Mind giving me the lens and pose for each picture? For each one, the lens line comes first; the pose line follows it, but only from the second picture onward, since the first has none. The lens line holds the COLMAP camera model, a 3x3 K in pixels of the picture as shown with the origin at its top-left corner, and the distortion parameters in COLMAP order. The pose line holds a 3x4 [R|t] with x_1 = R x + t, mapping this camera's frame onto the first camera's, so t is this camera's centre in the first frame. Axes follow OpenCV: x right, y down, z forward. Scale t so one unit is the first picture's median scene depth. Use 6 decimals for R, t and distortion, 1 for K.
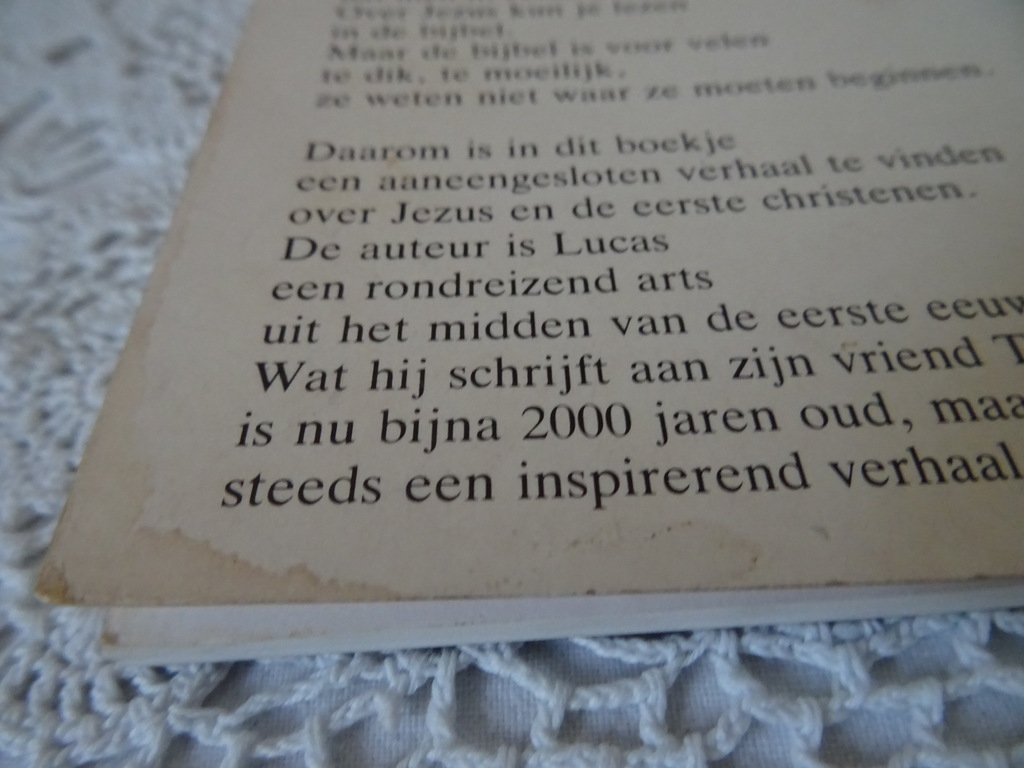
lens RADIAL K [[771.2, 0, 512.0], [0, 771.2, 384.0], [0, 0, 1]] dist [0.004152, -0.078079]
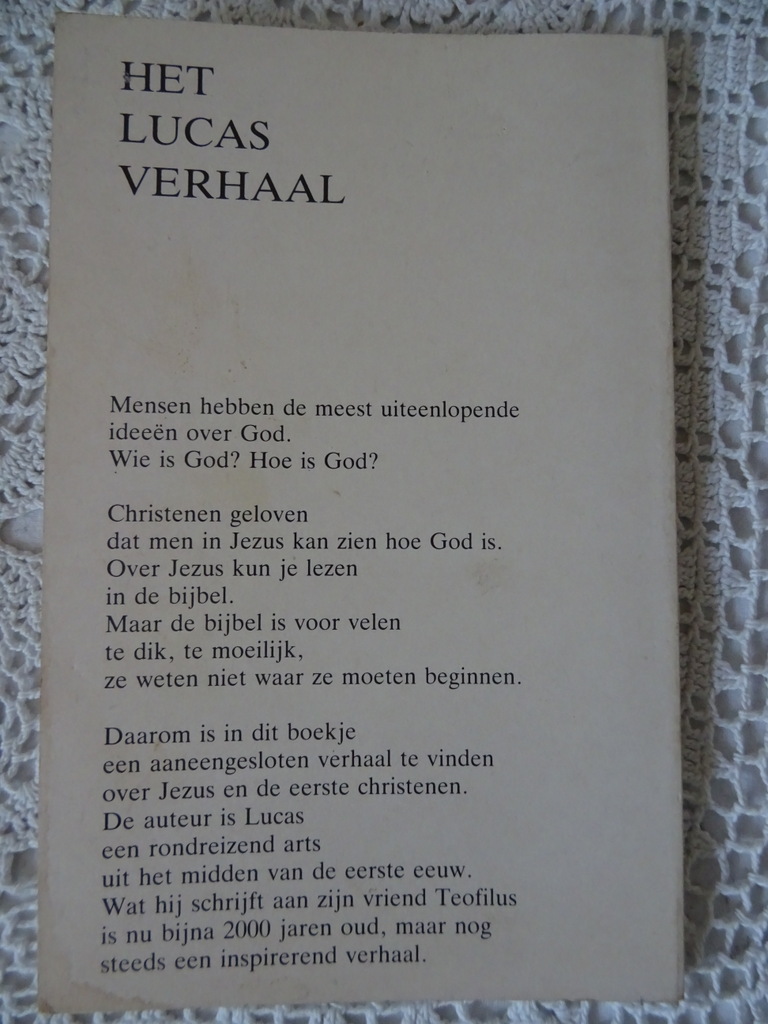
lens RADIAL K [[771.2, 0, 384.0], [0, 771.2, 512.0], [0, 0, 1]] dist [0.004152, -0.078079]
pose [[0.991819, 0.039802, 0.121289, 0.149266], [-0.101711, 0.820554, 0.562446, -2.141421], [-0.077138, -0.570181, 0.817889, -0.199400]]
